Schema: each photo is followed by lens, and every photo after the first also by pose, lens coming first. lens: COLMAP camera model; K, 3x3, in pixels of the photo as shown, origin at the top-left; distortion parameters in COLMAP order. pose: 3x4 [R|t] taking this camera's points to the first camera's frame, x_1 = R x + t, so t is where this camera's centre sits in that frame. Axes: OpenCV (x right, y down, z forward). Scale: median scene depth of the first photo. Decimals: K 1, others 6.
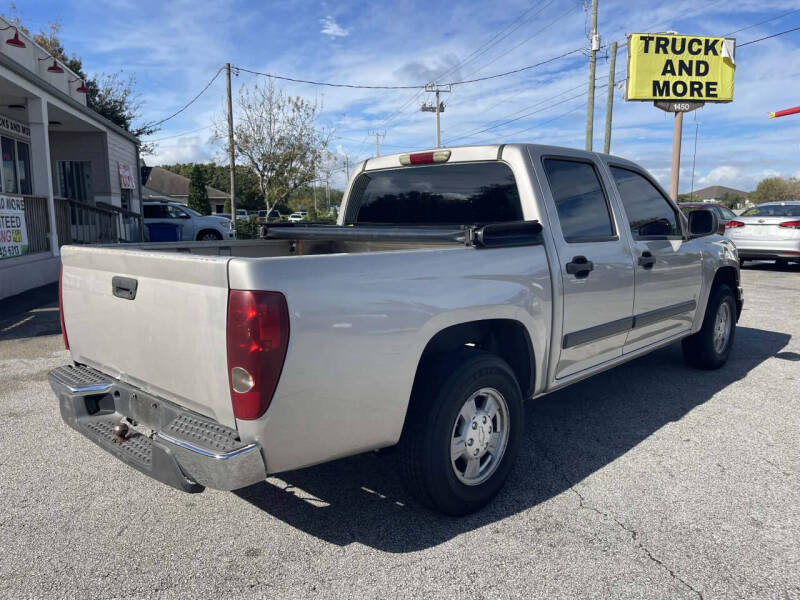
lens RADIAL K [[595.9, 0, 396.8], [0, 595.9, 308.9], [0, 0, 1]] dist [0.086664, -0.110580]
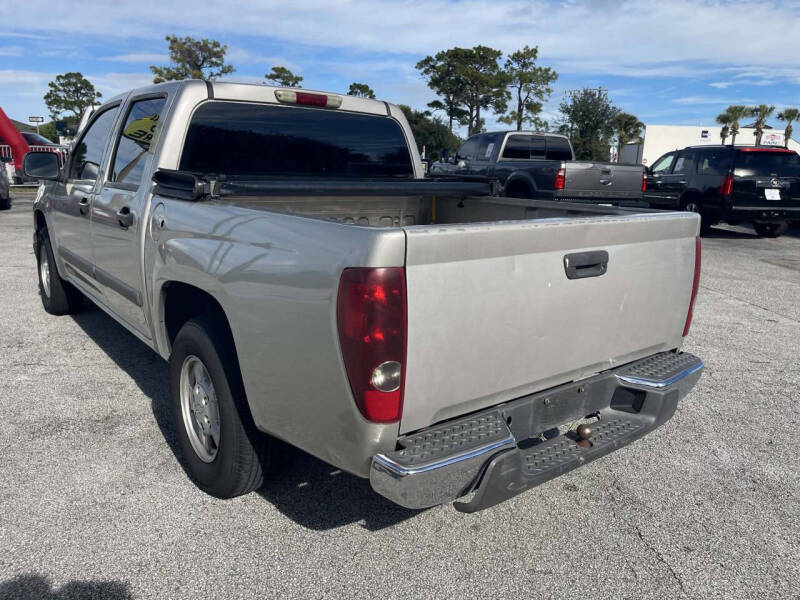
lens RADIAL K [[603.9, 0, 402.9], [0, 603.9, 297.6], [0, 0, 1]] dist [0.083010, -0.121560]
pose [[0.136146, -0.202790, 0.969712, -0.155797], [0.115944, 0.975361, 0.187692, -0.021077], [-0.983881, 0.086879, 0.156303, 0.133487]]
